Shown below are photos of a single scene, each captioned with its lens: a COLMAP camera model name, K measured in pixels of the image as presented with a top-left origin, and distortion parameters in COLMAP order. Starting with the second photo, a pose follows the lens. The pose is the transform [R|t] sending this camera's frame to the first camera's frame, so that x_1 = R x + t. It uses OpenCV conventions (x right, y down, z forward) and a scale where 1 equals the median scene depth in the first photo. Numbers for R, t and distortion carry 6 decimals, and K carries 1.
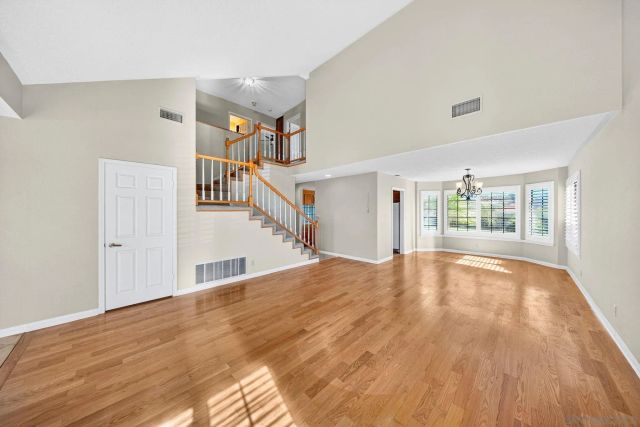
lens RADIAL K [[232.7, 0, 318.5], [0, 232.7, 211.6], [0, 0, 1]] dist [-0.000272, -0.000015]
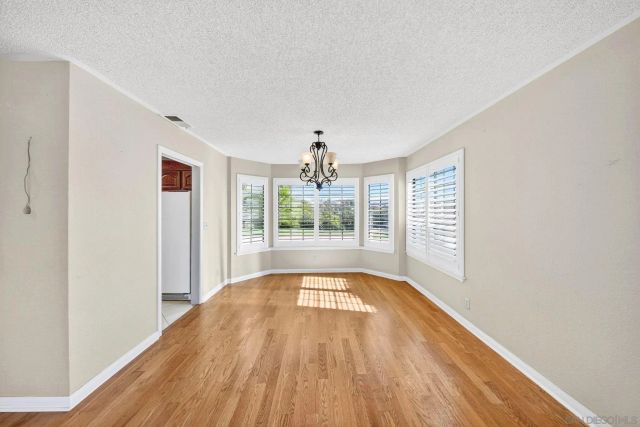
lens RADIAL K [[232.7, 0, 318.5], [0, 232.7, 211.6], [0, 0, 1]] dist [-0.000272, -0.000015]
pose [[0.750736, -0.001219, 0.660601, 0.239011], [-0.000796, 0.999996, 0.002749, -0.000297], [-0.660601, -0.002590, 0.750732, 0.497366]]
